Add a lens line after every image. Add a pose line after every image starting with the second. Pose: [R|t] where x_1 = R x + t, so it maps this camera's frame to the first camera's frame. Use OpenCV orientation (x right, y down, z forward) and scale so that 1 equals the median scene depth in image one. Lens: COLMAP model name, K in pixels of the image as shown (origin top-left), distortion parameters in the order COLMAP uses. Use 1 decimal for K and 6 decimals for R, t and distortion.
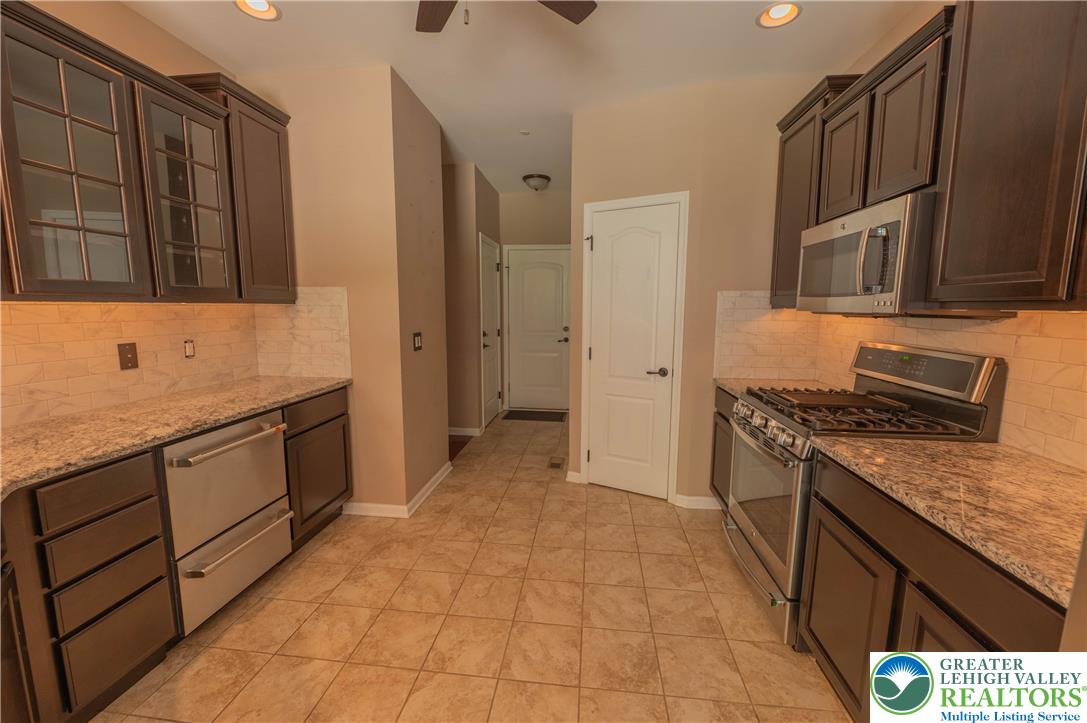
lens RADIAL K [[430.1, 0, 549.0], [0, 430.1, 364.5], [0, 0, 1]] dist [-0.009064, -0.000865]
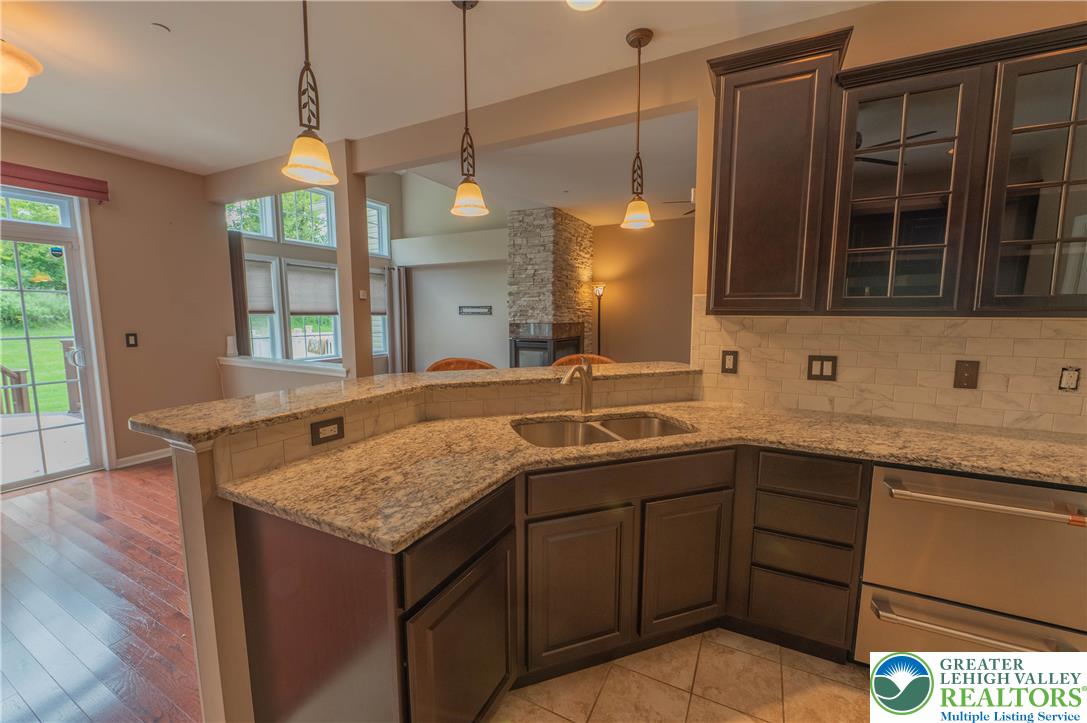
lens RADIAL K [[430.1, 0, 542.3], [0, 430.1, 363.8], [0, 0, 1]] dist [-0.009064, -0.000865]
pose [[-0.357422, 0.099296, -0.928649, 0.209335], [-0.129262, 0.979503, 0.154485, -0.071819], [0.924954, 0.175255, -0.337261, 0.493276]]
